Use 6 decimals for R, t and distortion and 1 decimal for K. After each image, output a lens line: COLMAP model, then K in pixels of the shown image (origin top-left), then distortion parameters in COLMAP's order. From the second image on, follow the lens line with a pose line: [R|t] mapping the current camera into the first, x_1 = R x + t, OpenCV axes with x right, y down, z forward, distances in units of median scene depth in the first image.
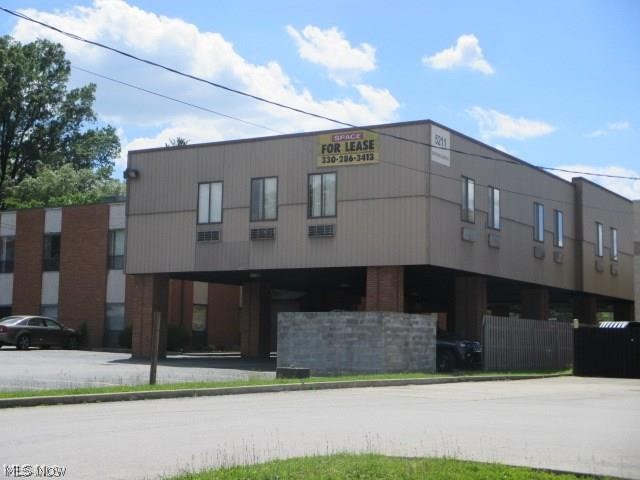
lens RADIAL K [[1097.0, 0, 319.7], [0, 1097.0, 240.0], [0, 0, 1]] dist [-0.017899, 0.000000]
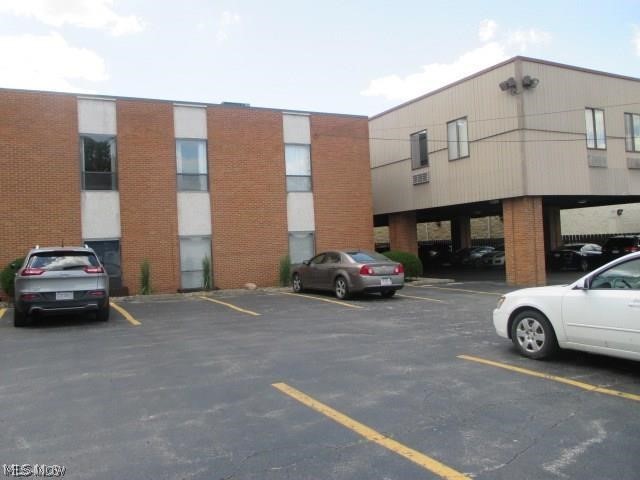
lens RADIAL K [[516.7, 0, 322.4], [0, 516.7, 236.9], [0, 0, 1]] dist [0.012123, 0.020610]
pose [[0.508576, -0.024709, 0.860663, -0.655789], [-0.029938, 0.998476, 0.046357, 0.052821], [-0.860497, -0.049343, 0.507061, 0.967484]]
